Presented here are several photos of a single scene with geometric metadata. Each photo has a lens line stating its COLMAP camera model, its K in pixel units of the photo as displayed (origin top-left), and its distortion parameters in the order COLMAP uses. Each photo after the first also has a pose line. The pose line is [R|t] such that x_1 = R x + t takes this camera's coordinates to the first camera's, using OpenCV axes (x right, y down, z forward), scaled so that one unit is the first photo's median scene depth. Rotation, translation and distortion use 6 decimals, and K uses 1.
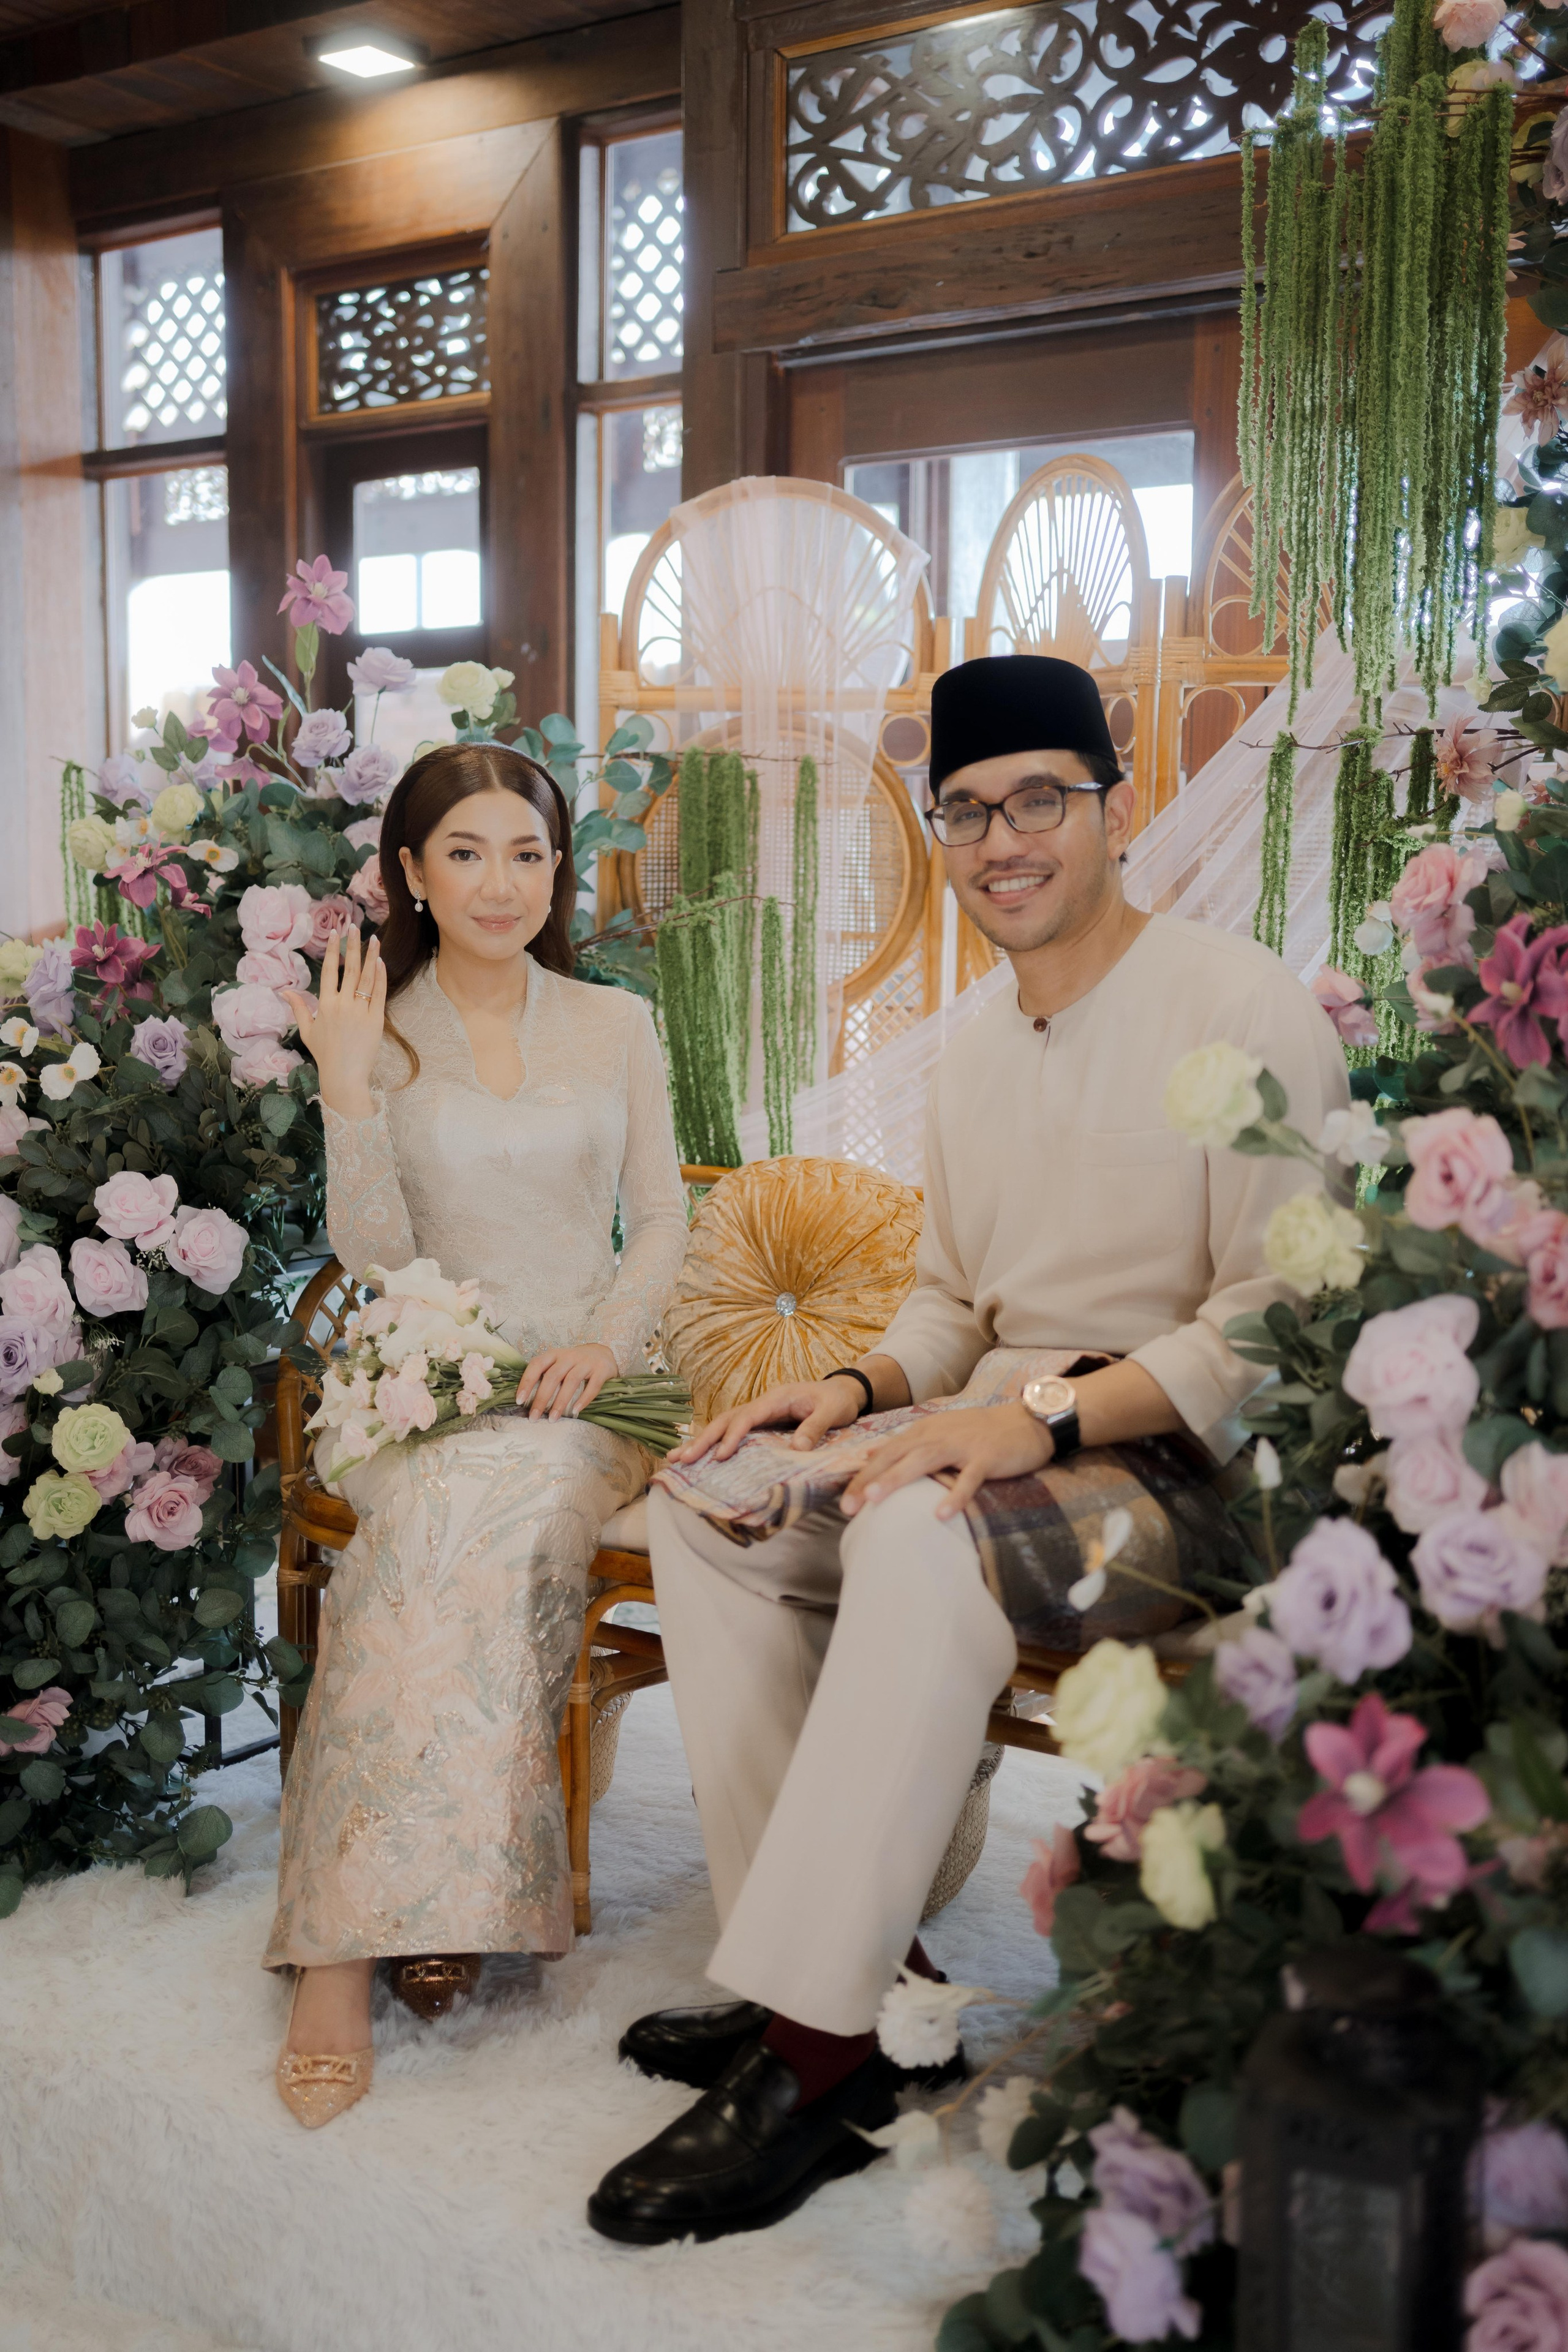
lens RADIAL K [[2402.3, 0, 849.8], [0, 2402.3, 1171.7], [0, 0, 1]] dist [-0.055509, 0.230216]
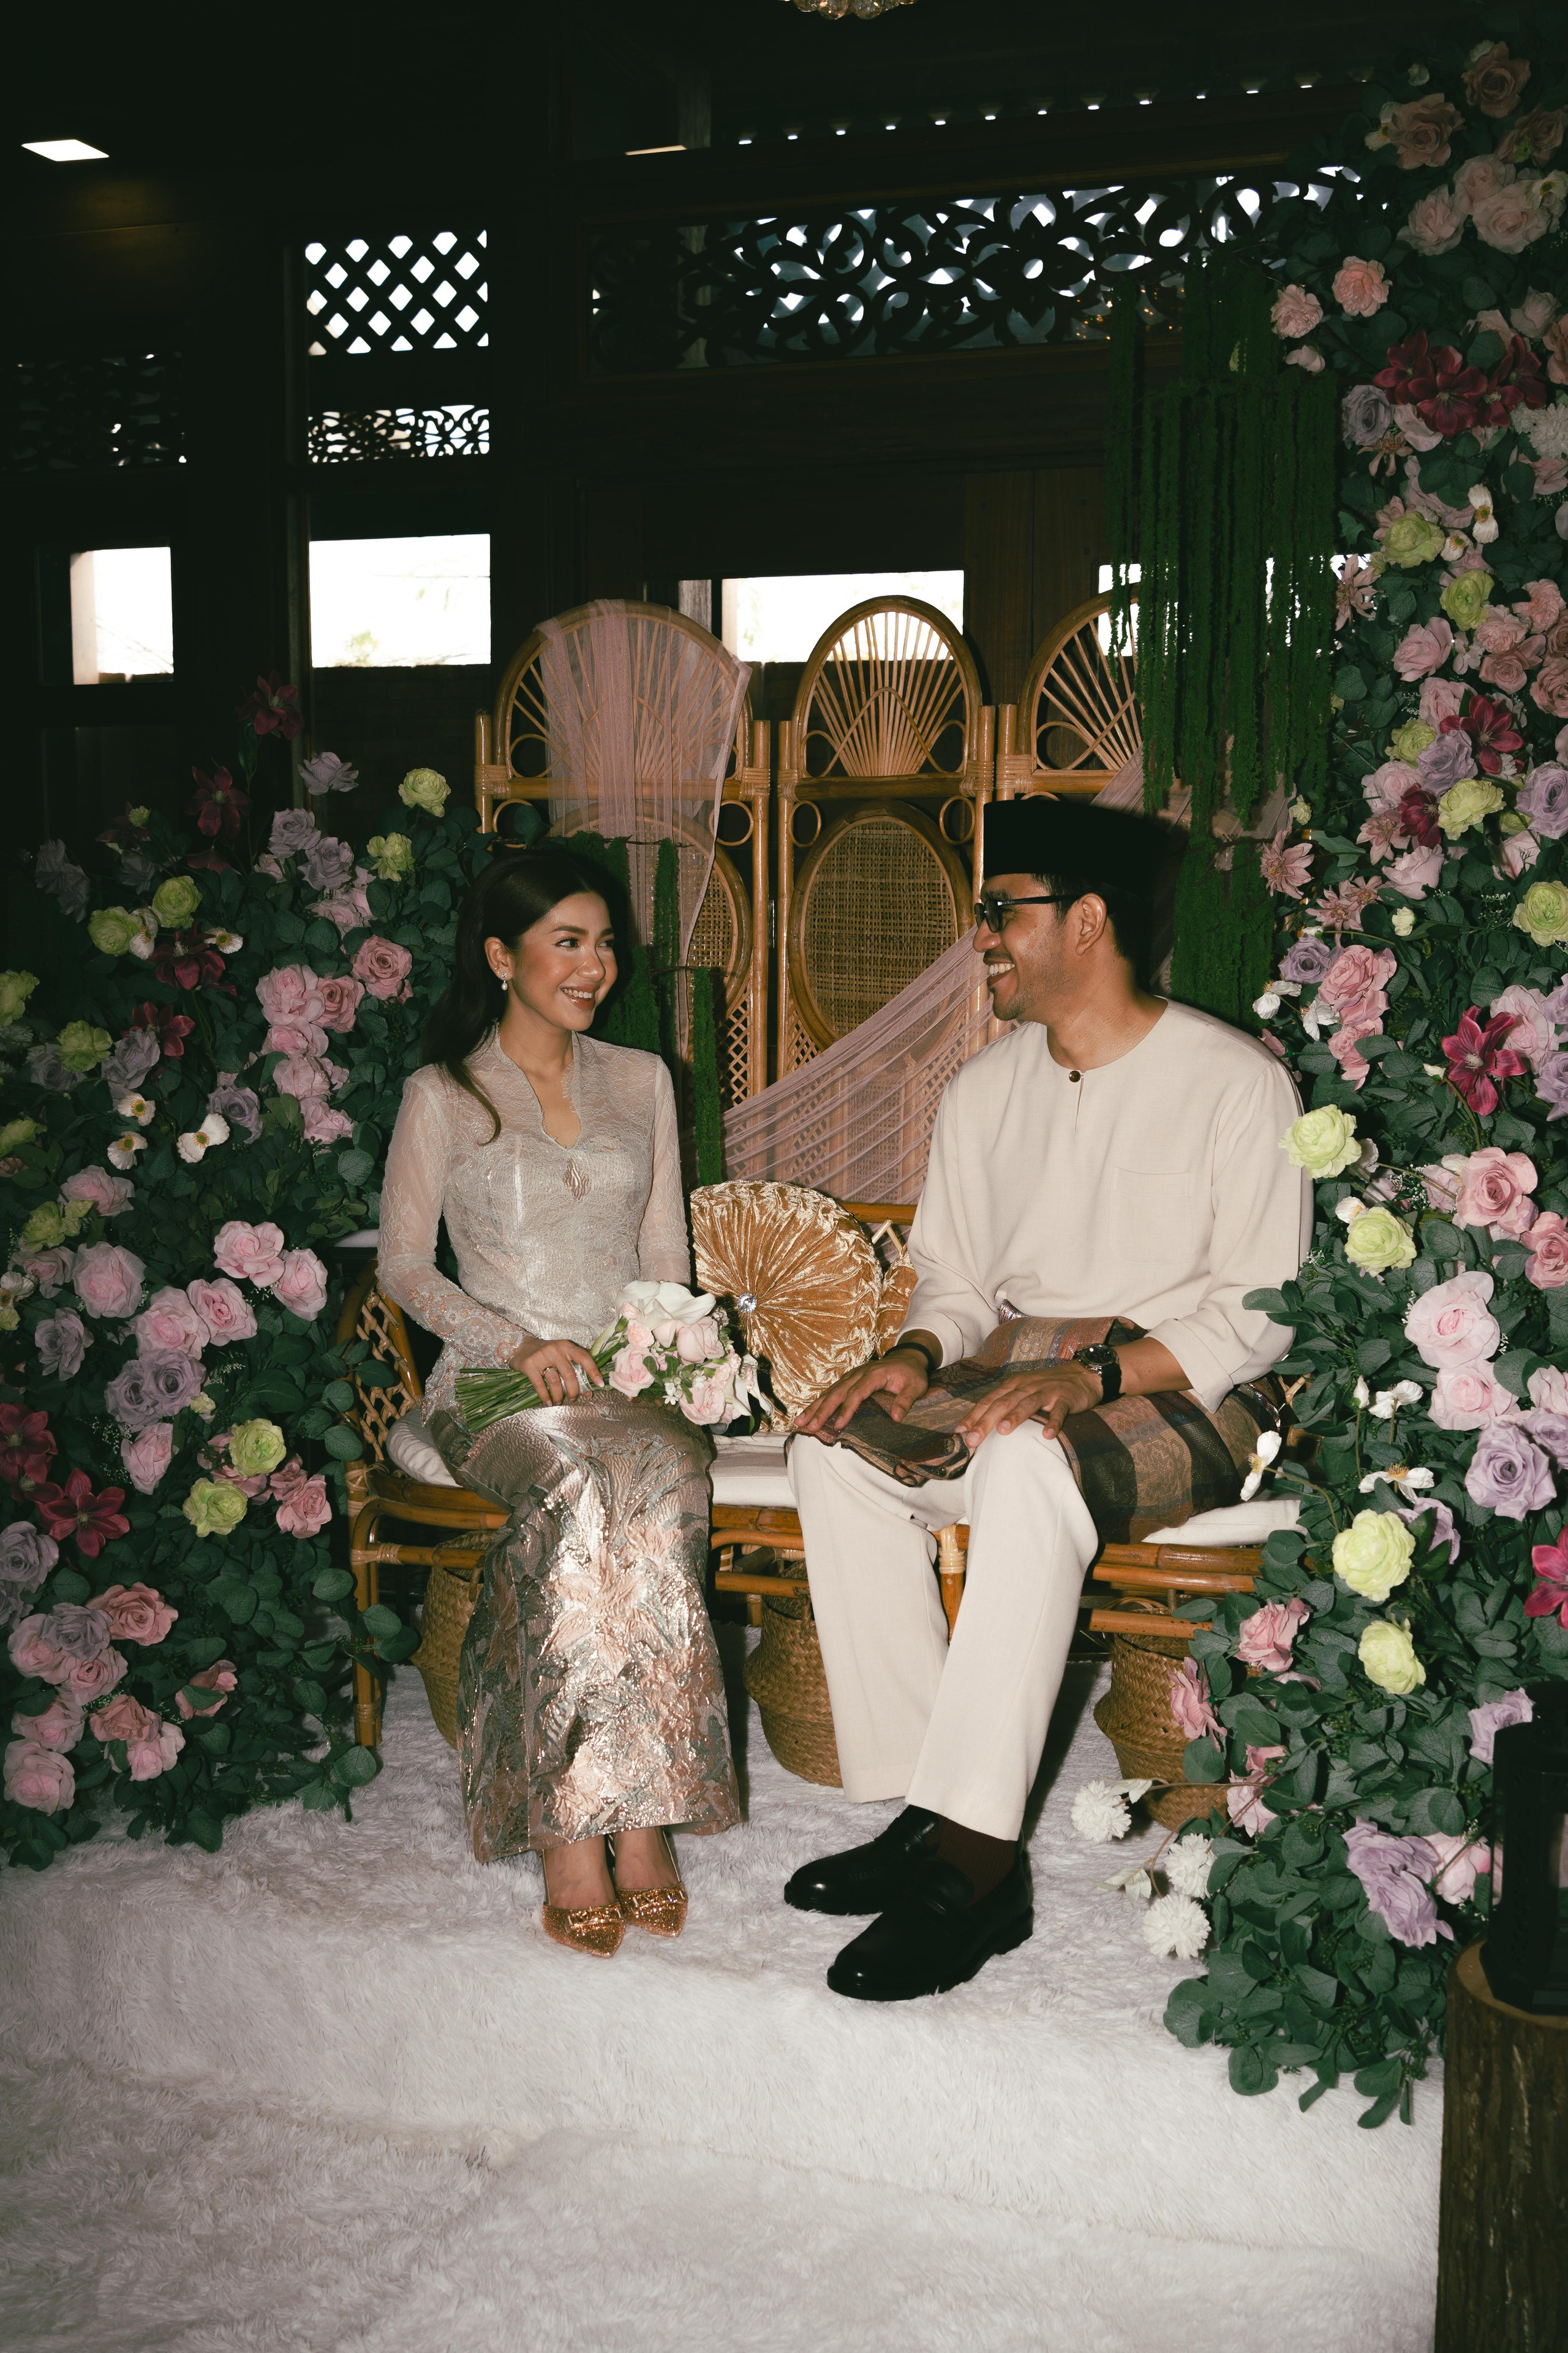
lens RADIAL K [[2388.4, 0, 789.6], [0, 2388.4, 1218.9], [0, 0, 1]] dist [0.004815, 0.011340]
pose [[0.963884, -0.048132, 0.261936, -0.283644], [0.040209, 0.998559, 0.035528, -0.025868], [-0.263268, -0.023713, 0.964431, -0.164116]]
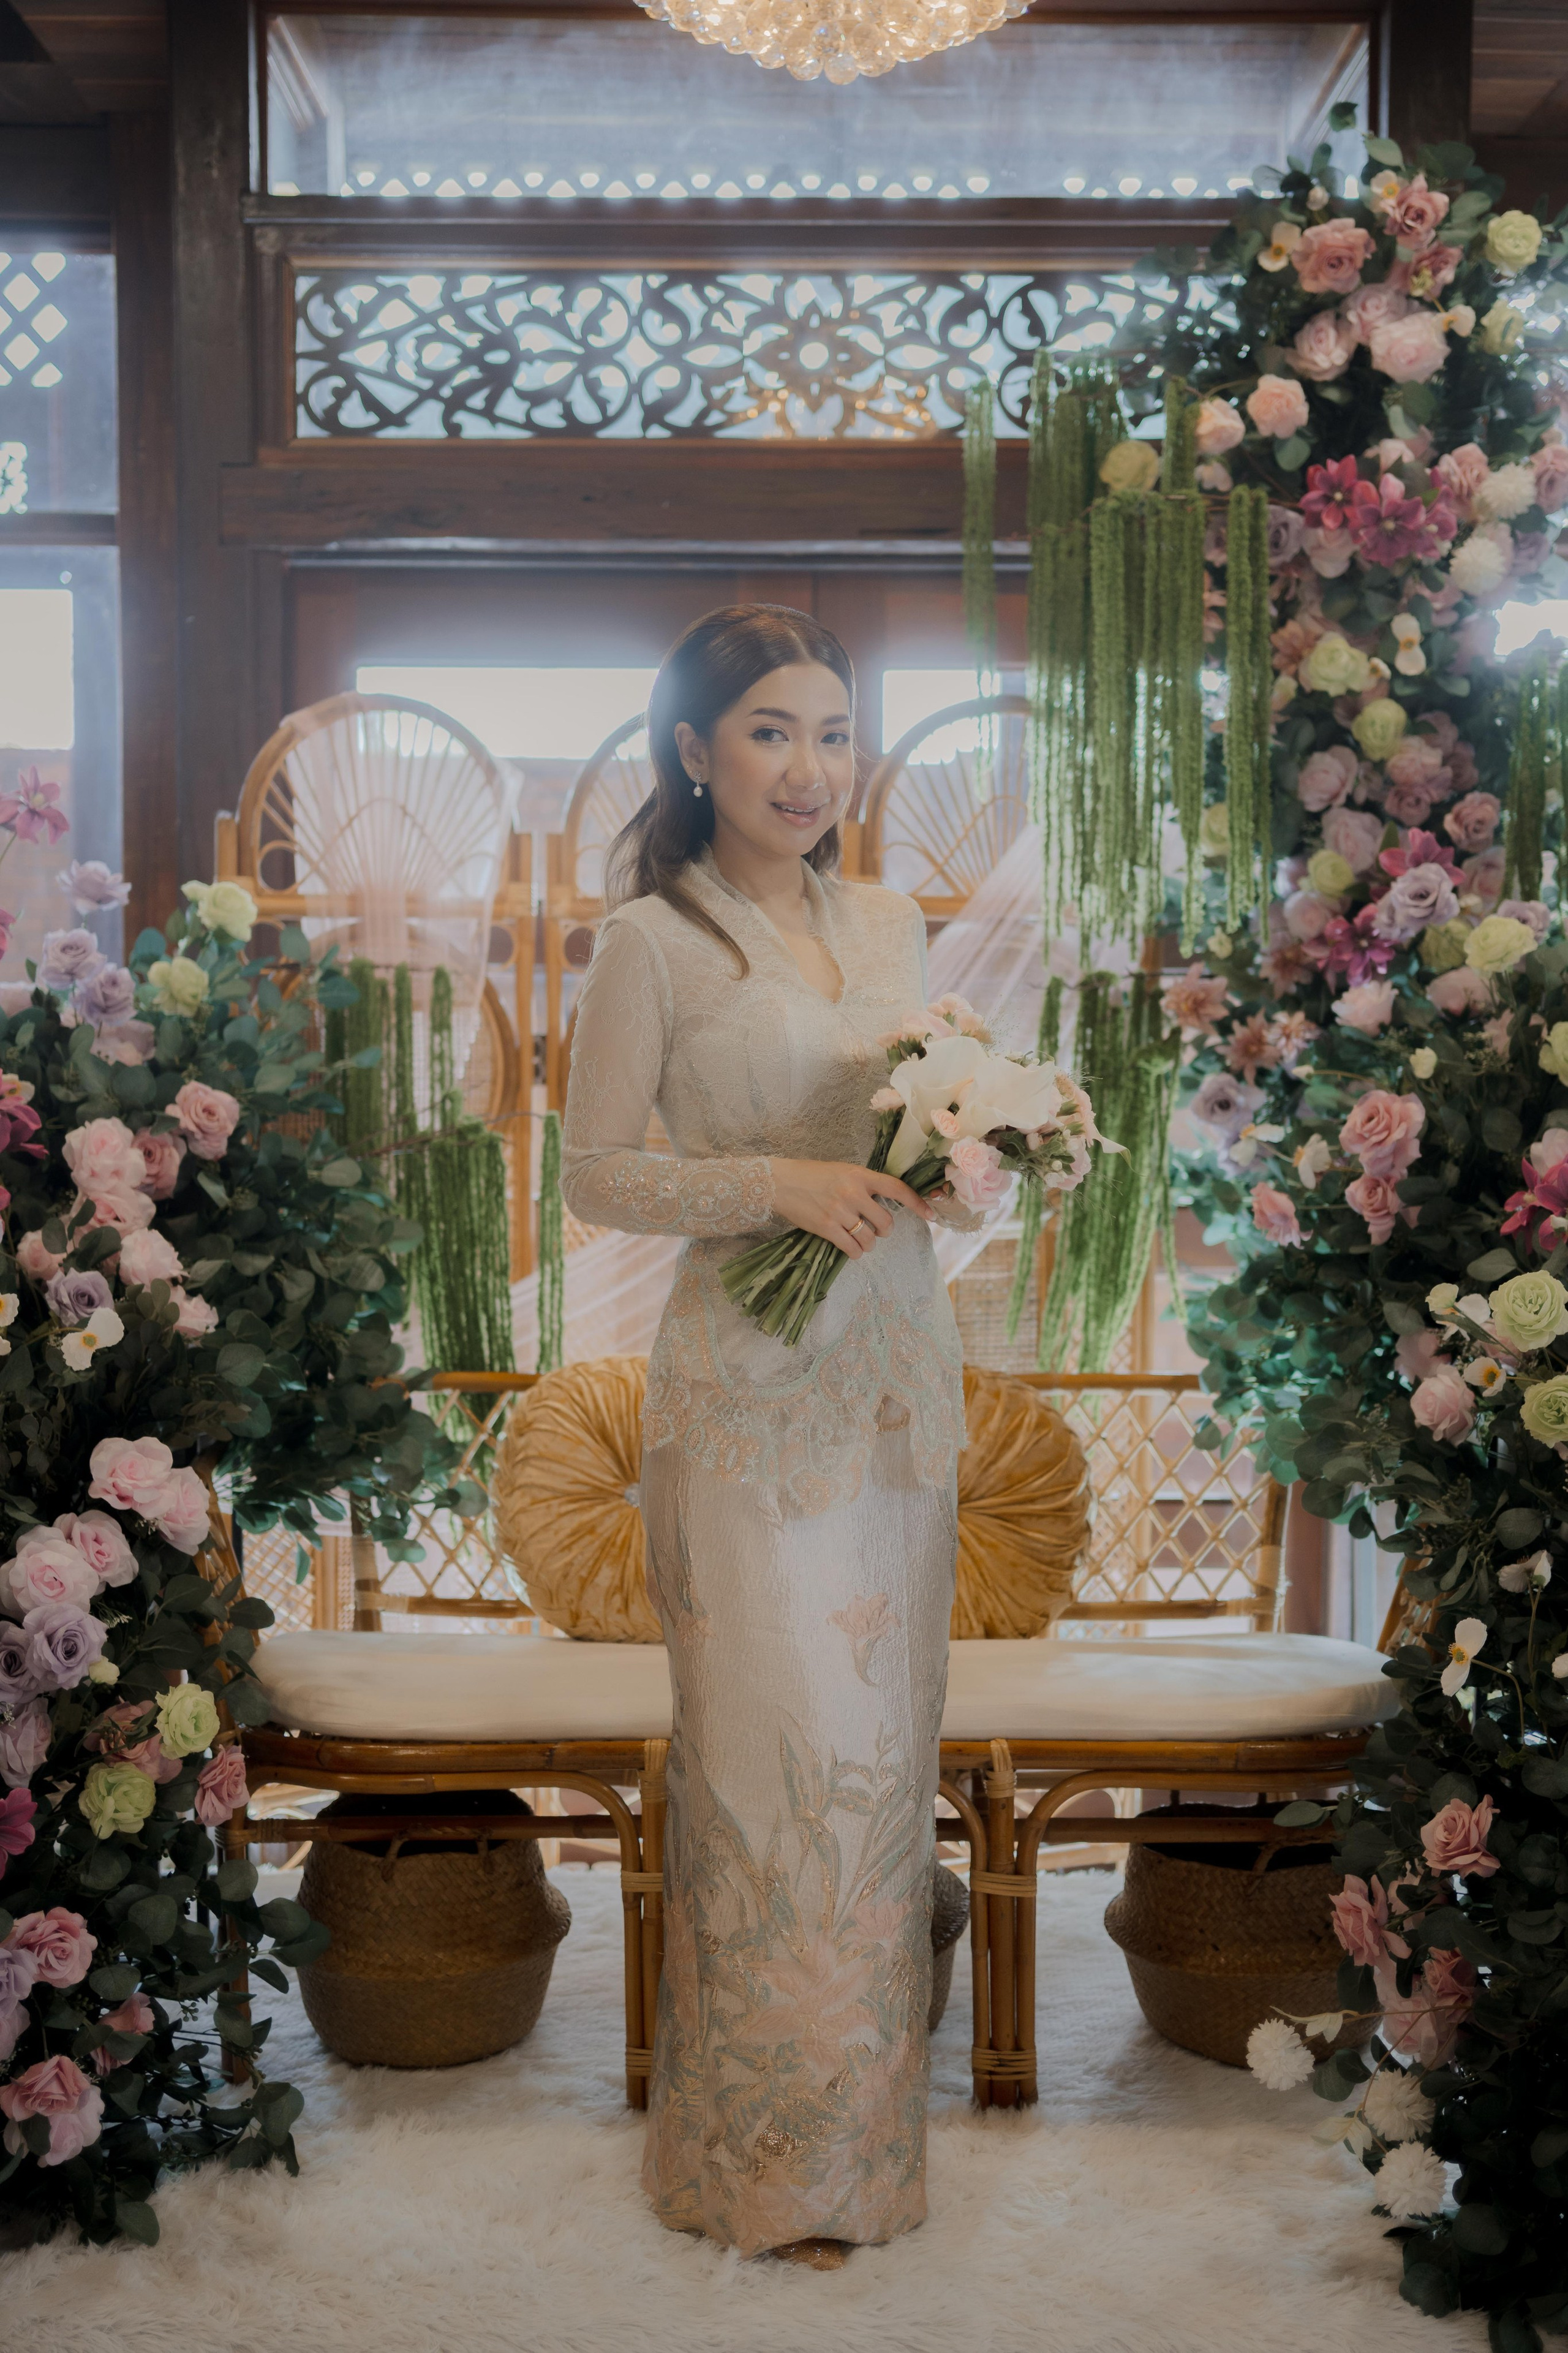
lens RADIAL K [[2589.2, 0, 784.0], [0, 2589.2, 1176.5], [0, 0, 1]] dist [0.000465, 0.018678]
pose [[0.835882, -0.047164, 0.546879, -0.519204], [0.067141, 0.997606, -0.016587, -0.055649], [-0.544787, 0.050583, 0.837048, -0.007190]]
